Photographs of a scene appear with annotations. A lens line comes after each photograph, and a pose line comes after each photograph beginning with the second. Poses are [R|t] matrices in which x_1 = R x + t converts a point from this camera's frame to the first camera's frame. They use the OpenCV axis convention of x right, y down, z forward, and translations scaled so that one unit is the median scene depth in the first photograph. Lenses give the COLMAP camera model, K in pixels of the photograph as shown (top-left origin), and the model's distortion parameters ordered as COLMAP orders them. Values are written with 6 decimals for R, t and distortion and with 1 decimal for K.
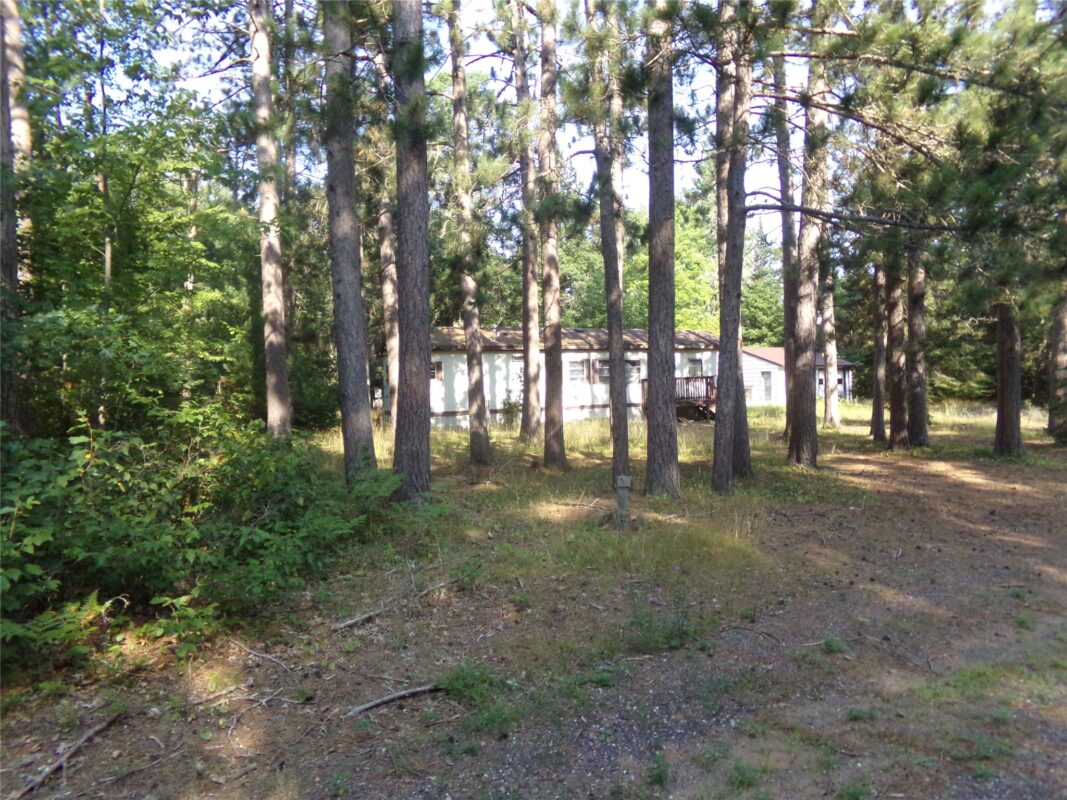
lens RADIAL K [[751.8, 0, 533.5], [0, 751.8, 400.0], [0, 0, 1]] dist [0.002774, 0.071077]
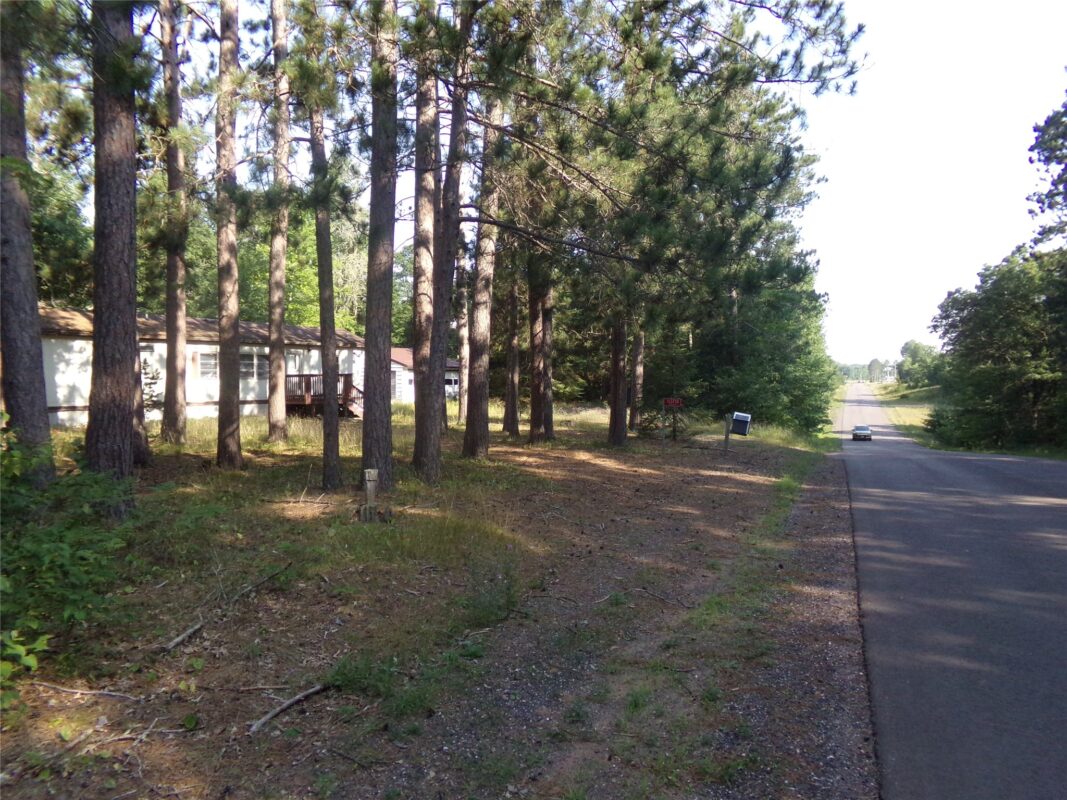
lens RADIAL K [[756.0, 0, 533.5], [0, 756.0, 400.0], [0, 0, 1]] dist [-0.037568, 0.126307]
pose [[0.866610, 0.008359, 0.498915, -0.214741], [-0.008575, 0.999962, -0.001860, 0.006738], [-0.498912, -0.002666, 0.866649, 0.013884]]
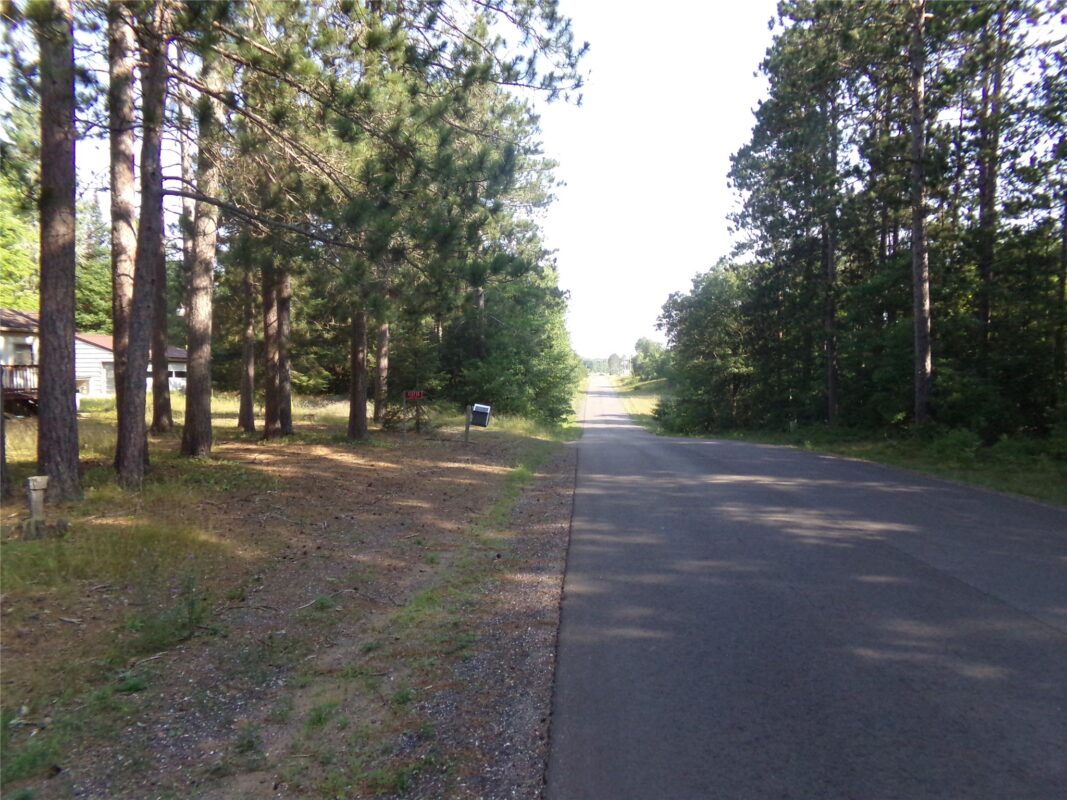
lens RADIAL K [[756.0, 0, 533.5], [0, 756.0, 400.0], [0, 0, 1]] dist [-0.037568, 0.126307]
pose [[0.667430, -0.003178, 0.744666, -0.159825], [-0.002420, 0.999976, 0.006436, 0.005789], [-0.744668, -0.006097, 0.667407, 0.001182]]
